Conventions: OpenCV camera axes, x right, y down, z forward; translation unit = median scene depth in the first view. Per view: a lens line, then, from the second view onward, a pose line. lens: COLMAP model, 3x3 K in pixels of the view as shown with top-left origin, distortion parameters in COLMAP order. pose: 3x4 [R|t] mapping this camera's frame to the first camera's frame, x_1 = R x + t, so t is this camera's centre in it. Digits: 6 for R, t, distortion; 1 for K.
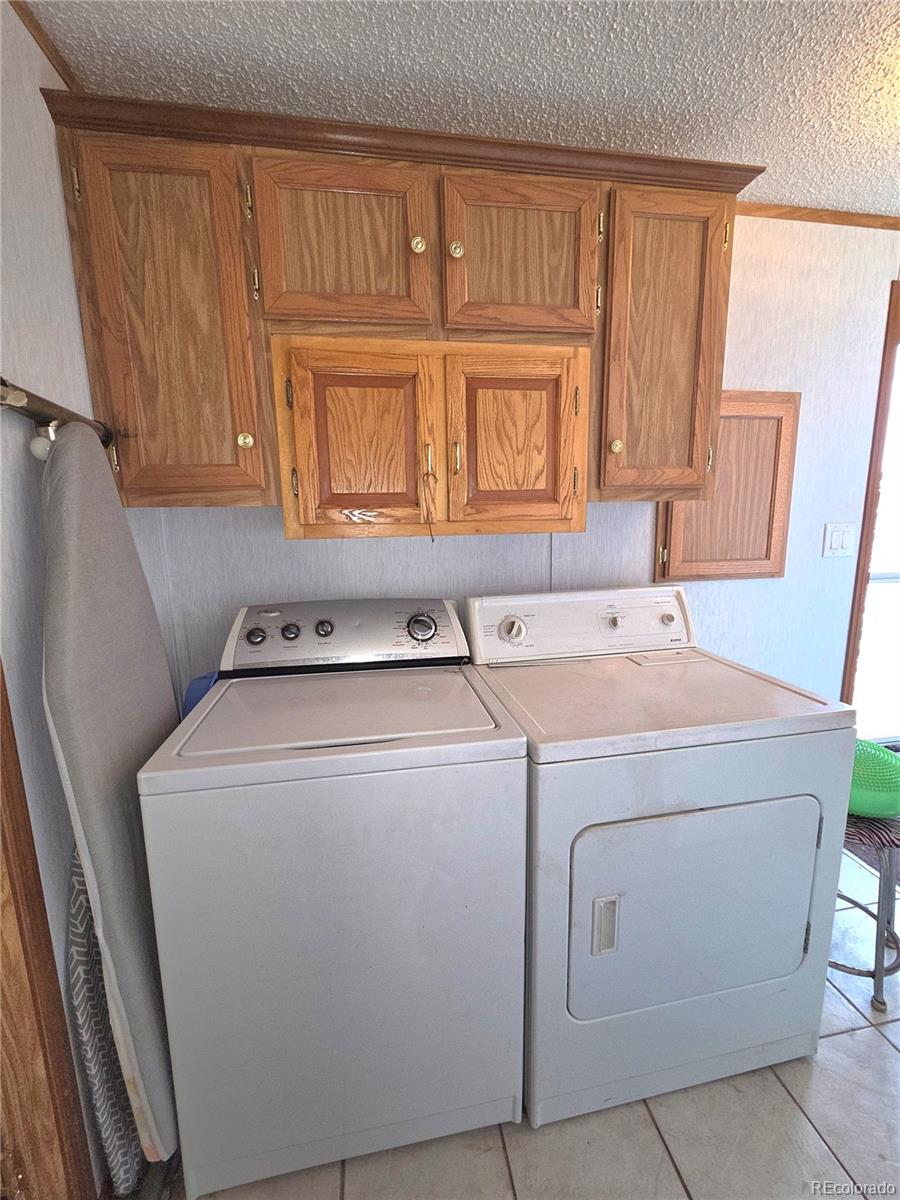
lens RADIAL K [[491.7, 0, 449.6], [0, 491.7, 601.2], [0, 0, 1]] dist [0.001929, -0.001226]
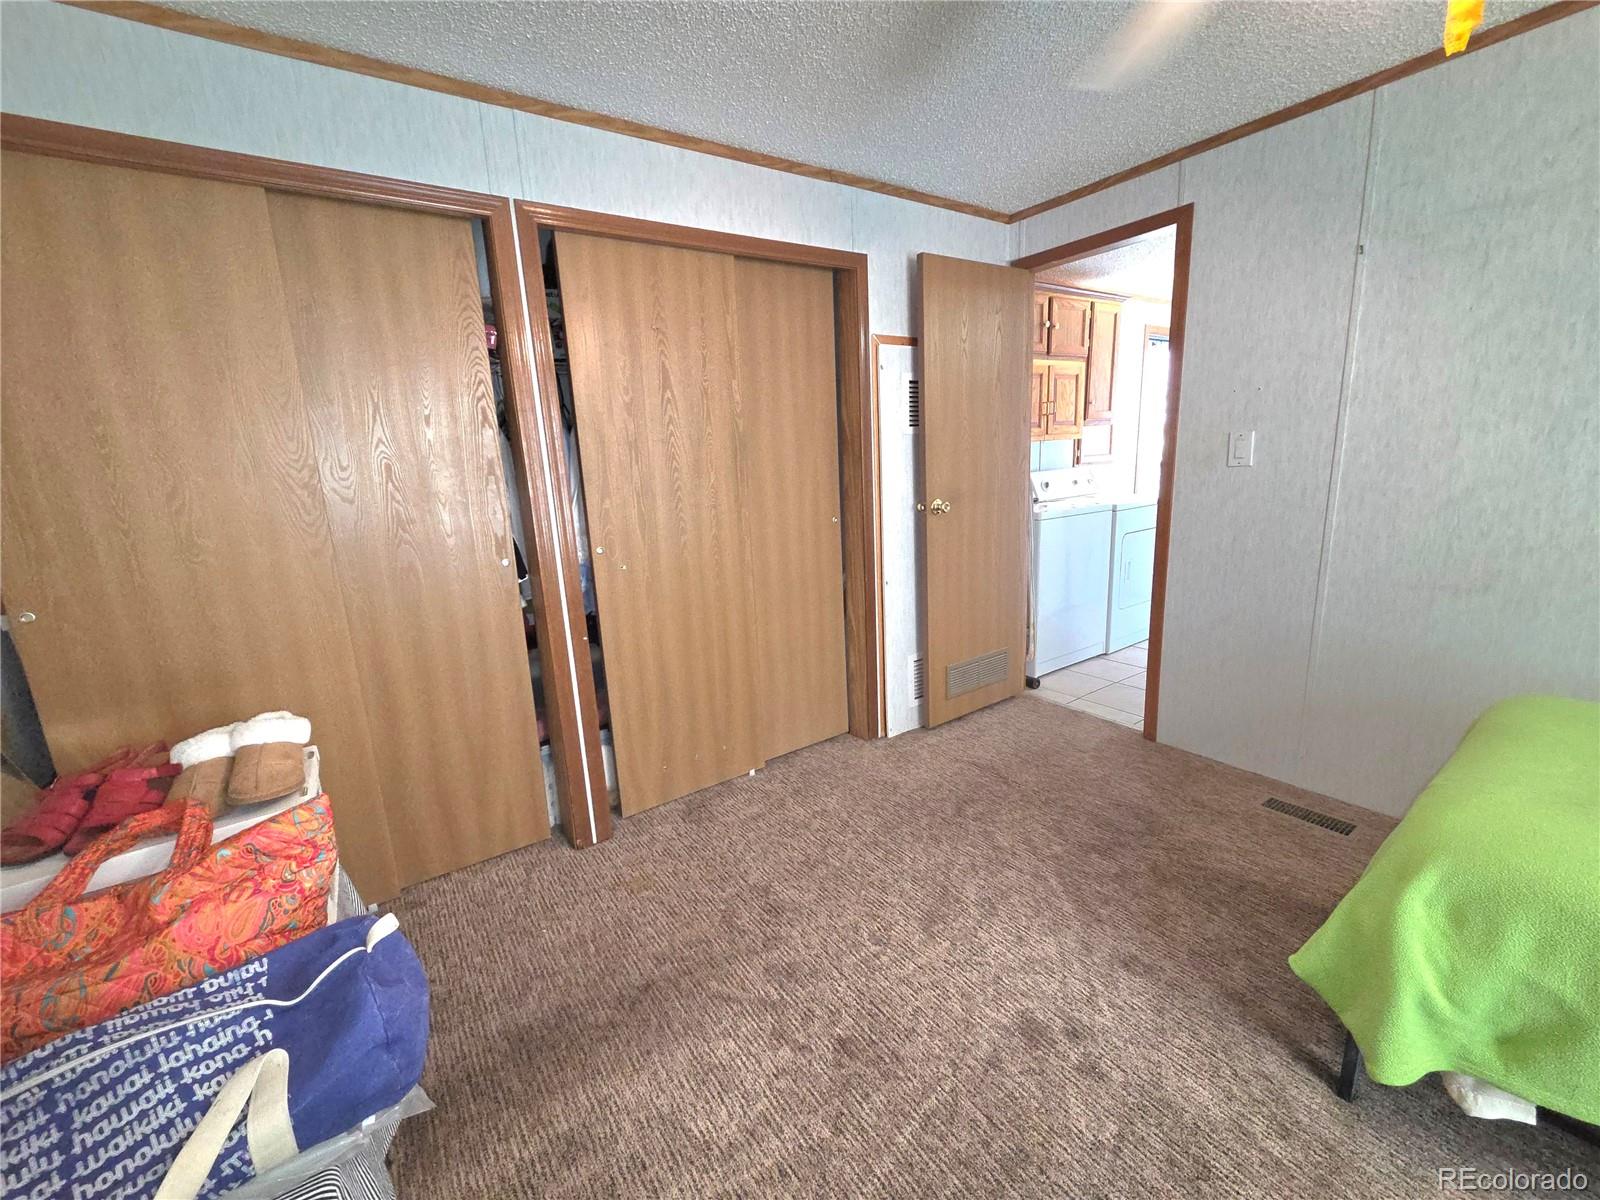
lens RADIAL K [[655.6, 0, 798.8], [0, 655.6, 597.3], [0, 0, 1]] dist [0.001929, -0.001226]
pose [[0.900493, -0.113481, 0.419804, -2.511060], [0.100488, 0.993525, 0.053020, 0.331920], [-0.423102, -0.005559, 0.906065, -1.371880]]
